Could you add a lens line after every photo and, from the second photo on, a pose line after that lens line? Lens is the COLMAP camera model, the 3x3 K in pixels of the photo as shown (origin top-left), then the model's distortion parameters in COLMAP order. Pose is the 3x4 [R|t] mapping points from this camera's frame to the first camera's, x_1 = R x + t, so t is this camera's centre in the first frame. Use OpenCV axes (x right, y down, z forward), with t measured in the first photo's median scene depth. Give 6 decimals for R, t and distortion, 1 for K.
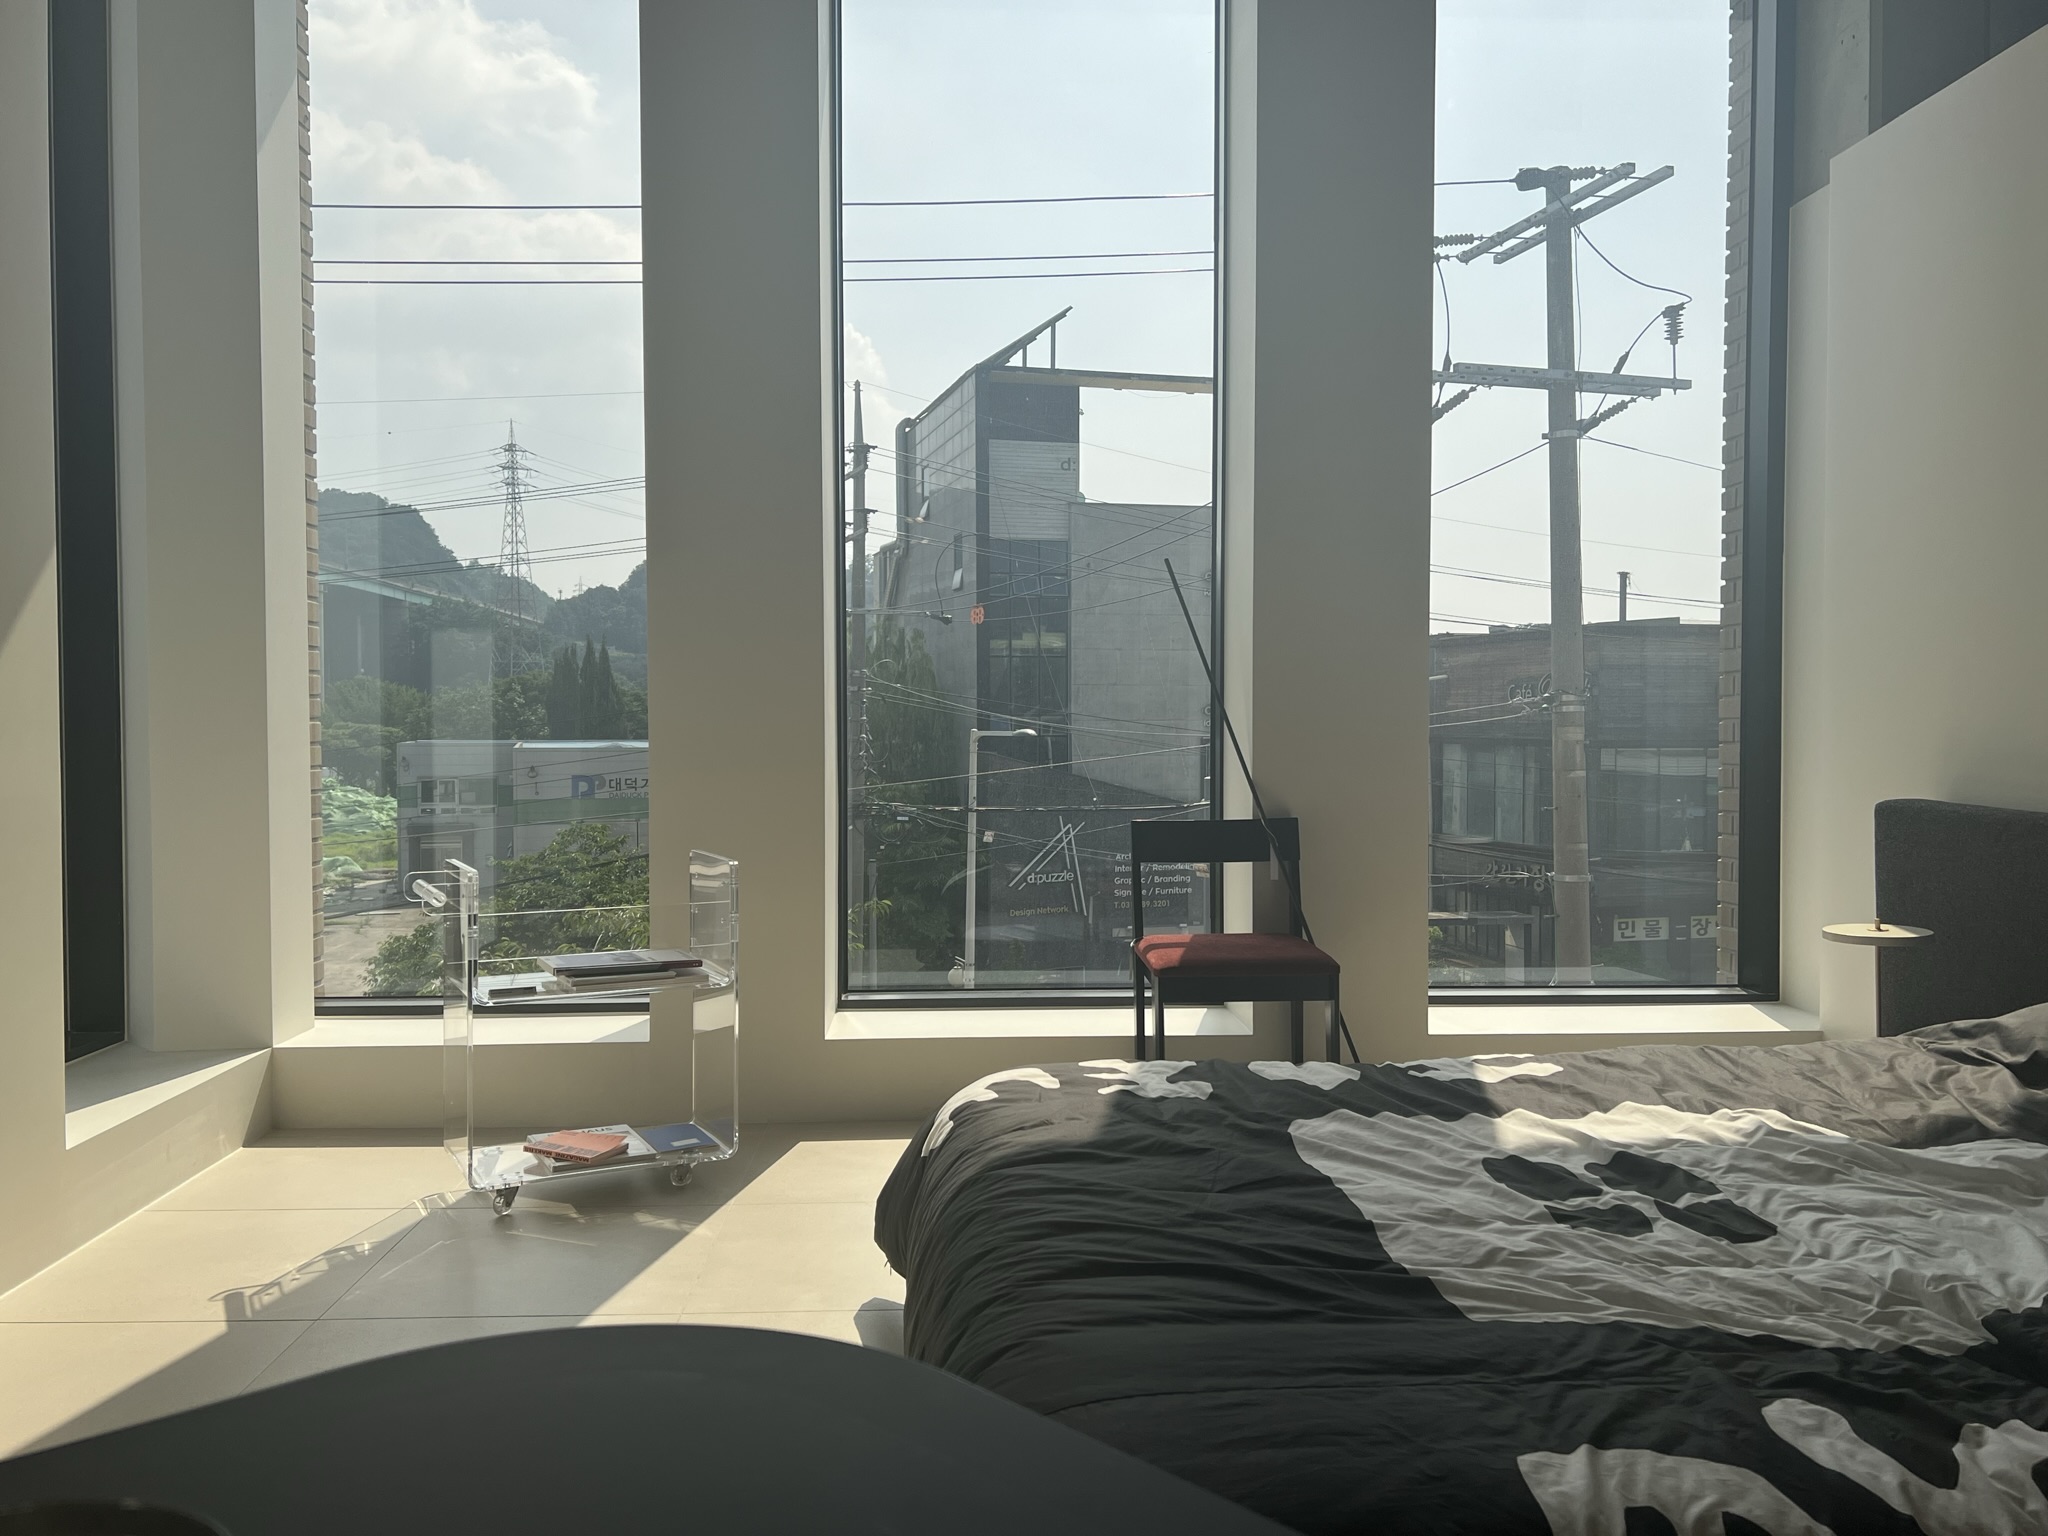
lens RADIAL K [[1626.3, 0, 1030.1], [0, 1626.3, 765.7], [0, 0, 1]] dist [0.053224, -0.019358]
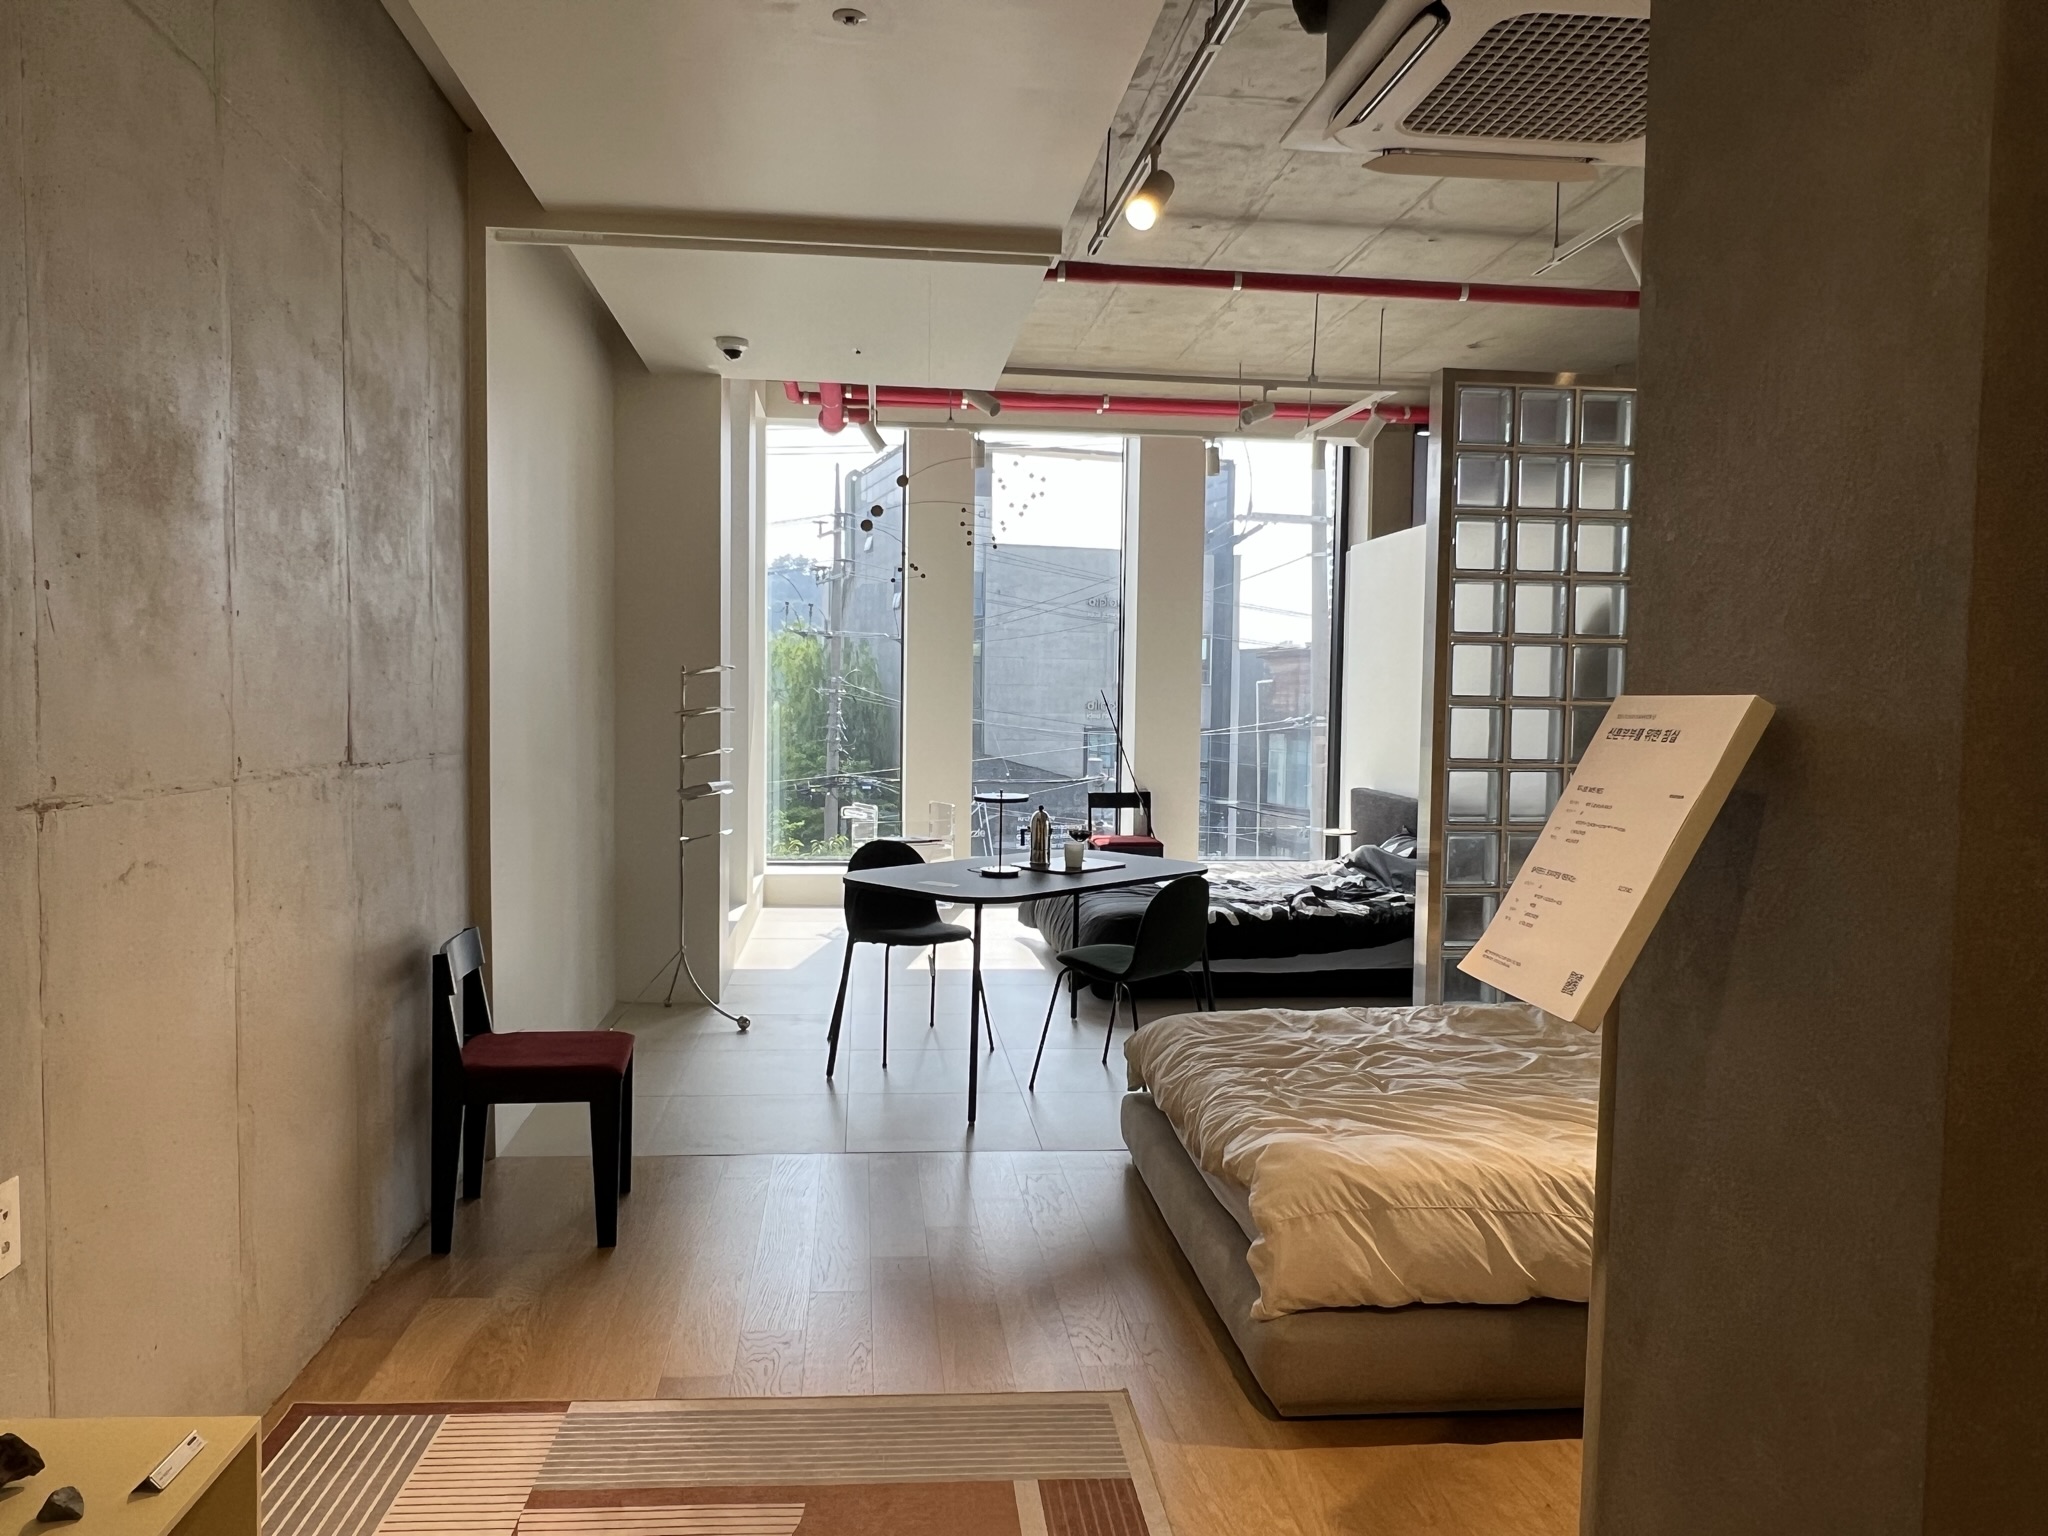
lens RADIAL K [[1398.5, 0, 1012.9], [0, 1398.5, 772.8], [0, 0, 1]] dist [0.002462, 0.000130]
pose [[0.998160, 0.012135, 0.059402, -0.206546], [-0.013450, 0.999672, 0.021776, -0.048884], [-0.059118, -0.022535, 0.997997, -1.342272]]
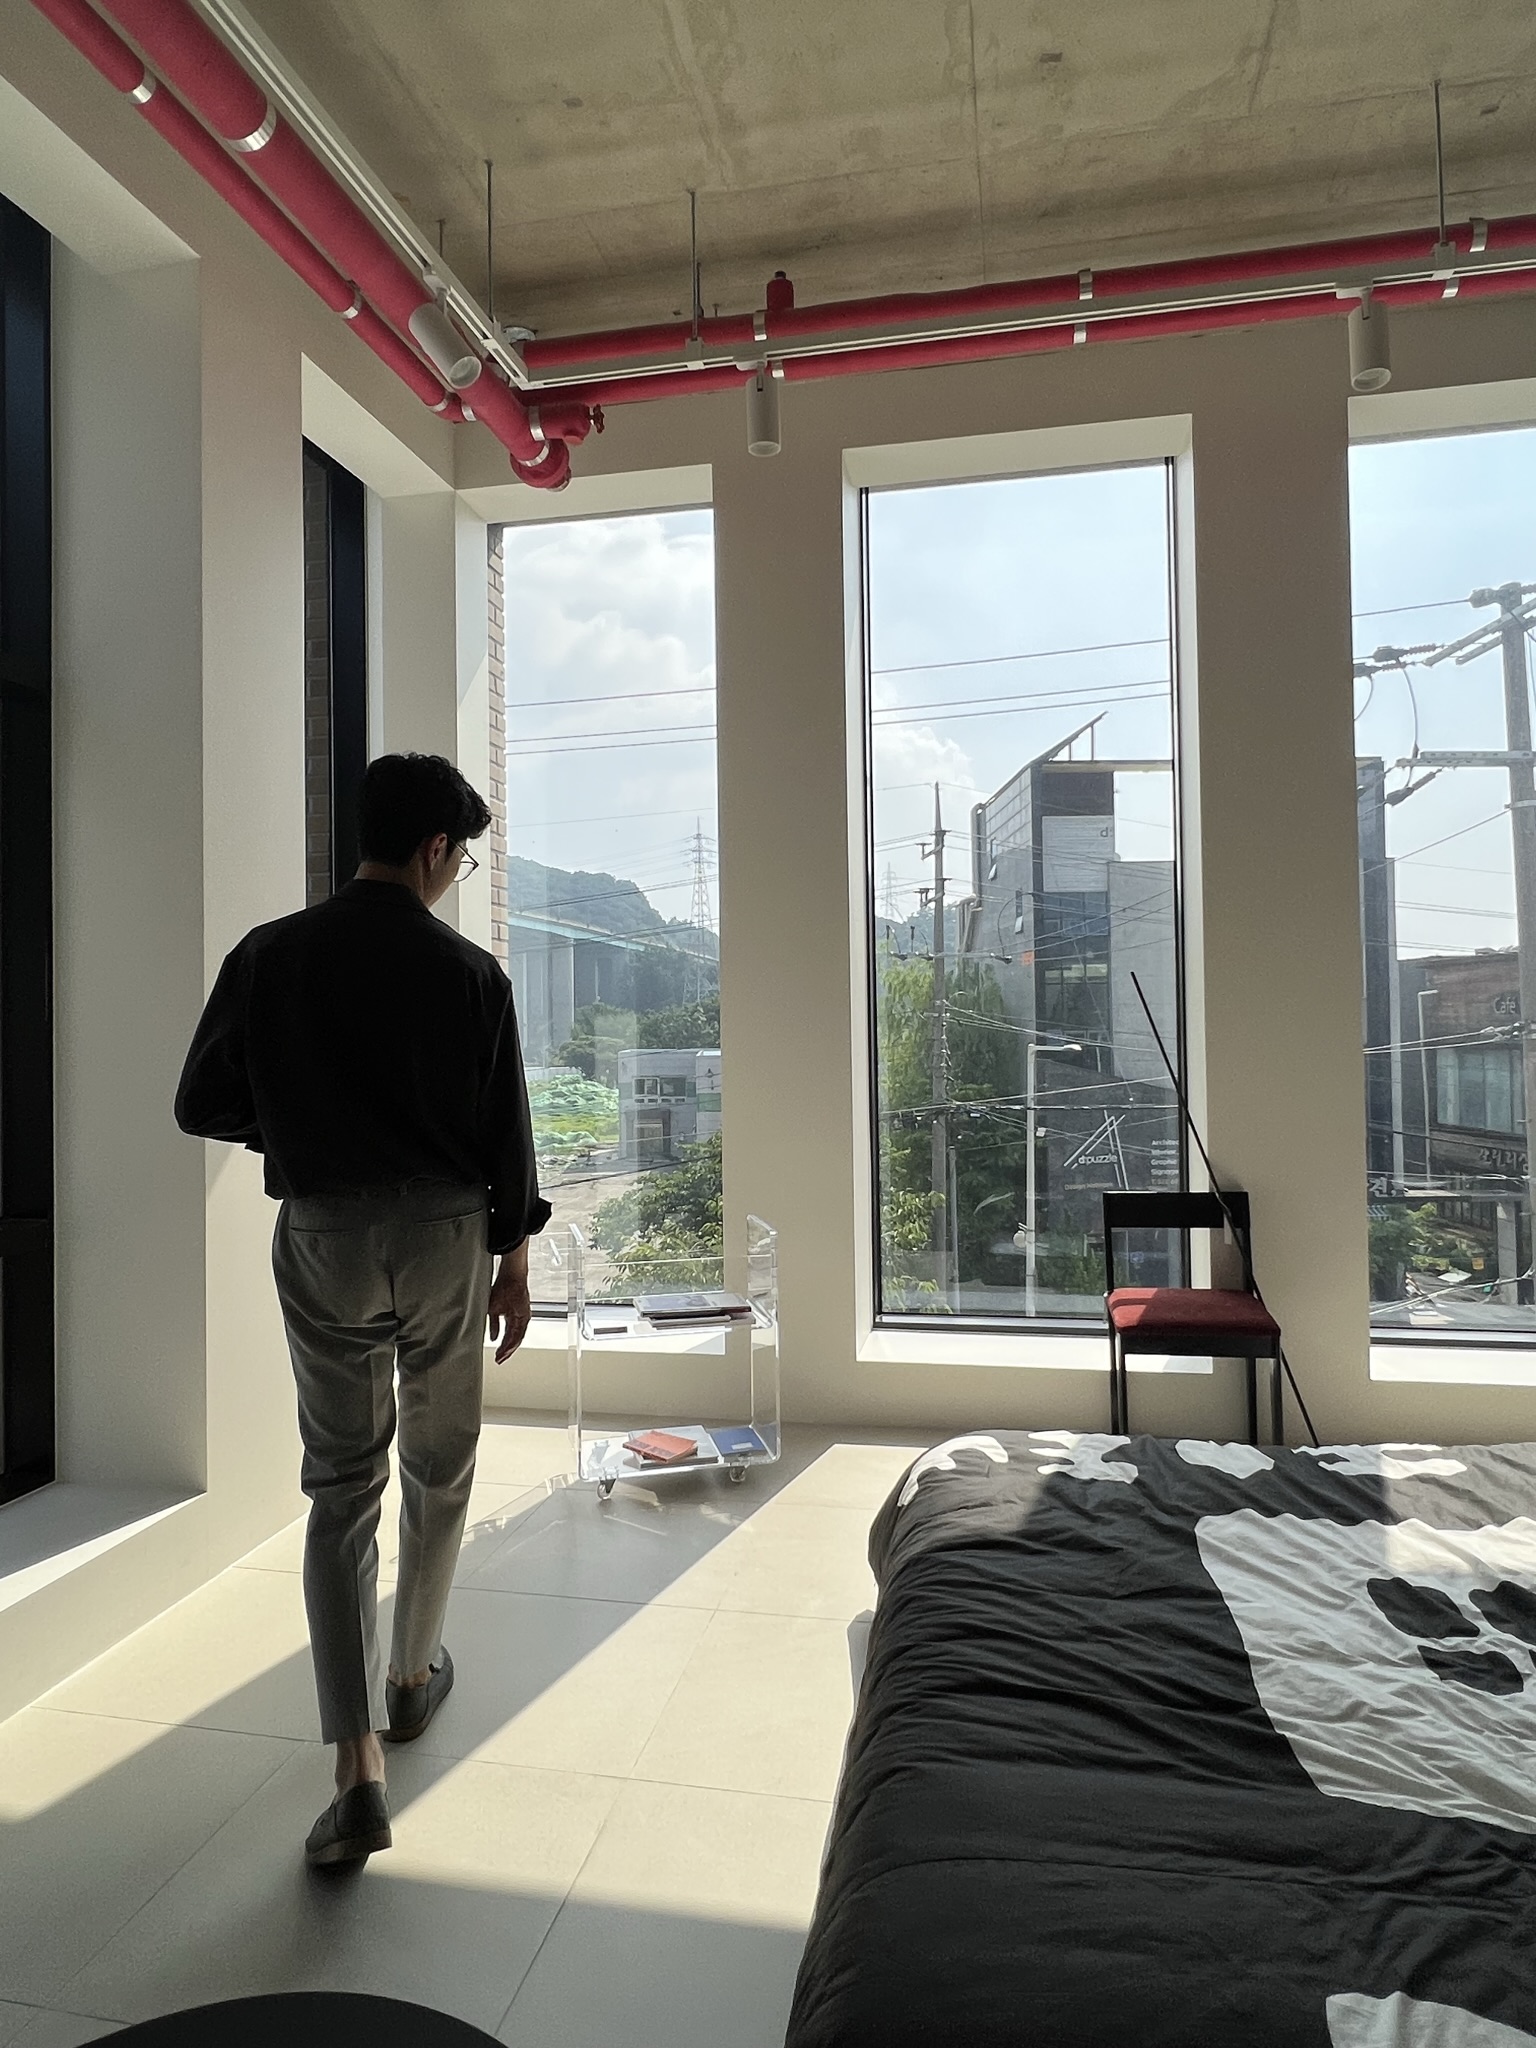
lens RADIAL K [[1244.2, 0, 780.2], [0, 1244.2, 1011.5], [0, 0, 1]] dist [-0.012374, 0.012923]
pose [[0.971045, -0.016857, -0.238302, 0.056458], [0.006887, 0.999068, -0.042608, -0.068941], [0.238799, 0.039733, 0.970256, 0.039198]]
